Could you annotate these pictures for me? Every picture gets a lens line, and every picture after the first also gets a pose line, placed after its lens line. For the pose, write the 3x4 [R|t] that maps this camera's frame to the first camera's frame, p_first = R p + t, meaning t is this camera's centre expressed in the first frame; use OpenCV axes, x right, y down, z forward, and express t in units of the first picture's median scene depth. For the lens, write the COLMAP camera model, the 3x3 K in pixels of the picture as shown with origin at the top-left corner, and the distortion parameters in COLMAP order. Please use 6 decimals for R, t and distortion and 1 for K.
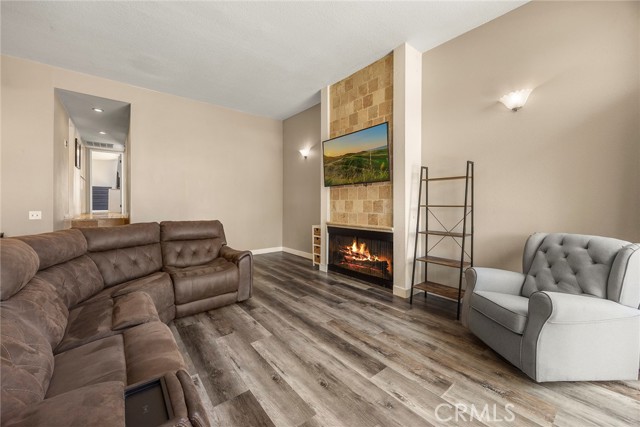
lens RADIAL K [[248.3, 0, 317.9], [0, 248.3, 208.8], [0, 0, 1]] dist [-0.003797, -0.000159]
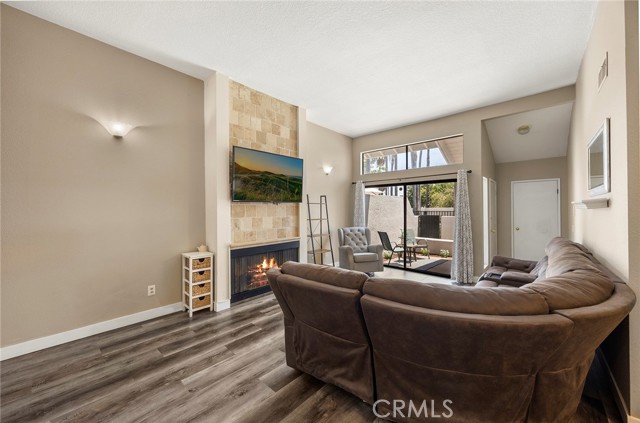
lens RADIAL K [[254.9, 0, 316.3], [0, 254.9, 210.1], [0, 0, 1]] dist [0.001373, 0.000016]
pose [[-0.151688, -0.000545, 0.988428, -0.918902], [0.022118, 0.999748, 0.003945, -0.062824], [-0.988181, 0.022461, -0.151638, 0.943674]]
